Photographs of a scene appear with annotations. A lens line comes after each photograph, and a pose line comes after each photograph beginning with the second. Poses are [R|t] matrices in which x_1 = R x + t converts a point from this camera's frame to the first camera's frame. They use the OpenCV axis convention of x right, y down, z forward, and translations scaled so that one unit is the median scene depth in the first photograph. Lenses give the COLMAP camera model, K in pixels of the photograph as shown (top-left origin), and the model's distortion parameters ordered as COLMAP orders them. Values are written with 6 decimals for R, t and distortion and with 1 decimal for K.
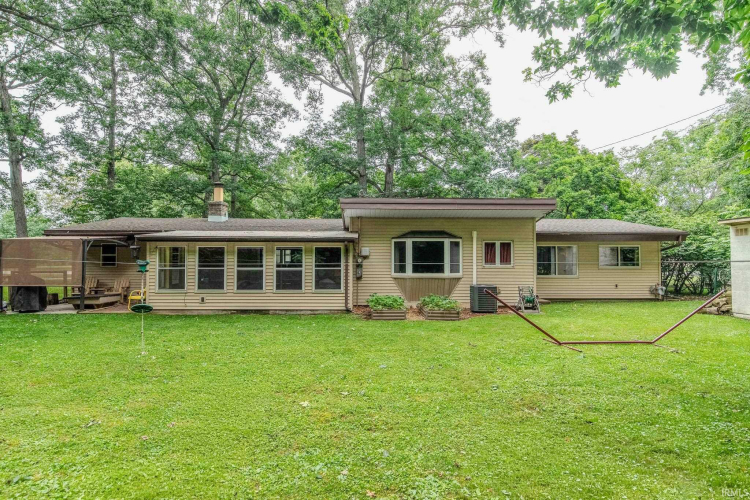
lens RADIAL K [[410.8, 0, 375.0], [0, 410.8, 250.0], [0, 0, 1]] dist [0.001256, 0.000379]
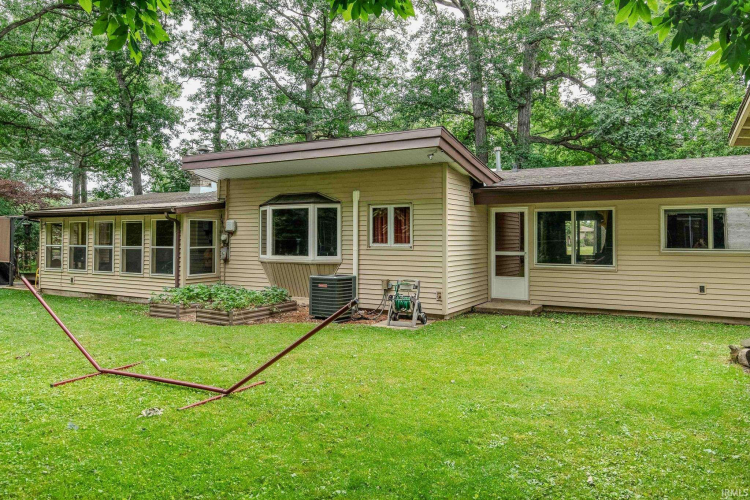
lens RADIAL K [[530.3, 0, 374.3], [0, 530.3, 237.8], [0, 0, 1]] dist [0.002975, -0.000540]
pose [[0.856869, -0.000283, -0.515535, 0.701608], [0.012476, 0.999718, 0.020187, 0.010671], [0.515384, -0.023730, 0.856631, 0.316086]]
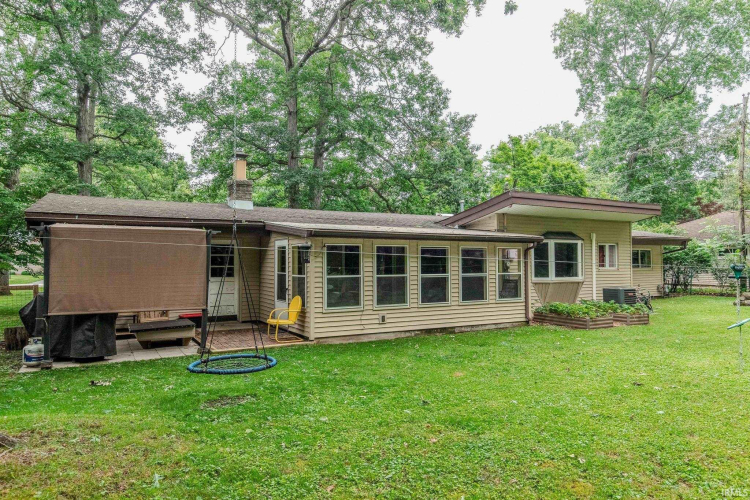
lens RADIAL K [[495.6, 0, 376.7], [0, 495.6, 223.0], [0, 0, 1]] dist [-0.038997, -0.000167]
pose [[0.880116, 0.034275, 0.473520, -0.785165], [-0.007336, 0.998253, -0.058621, 0.002643], [-0.474702, 0.048120, 0.878830, 0.211669]]
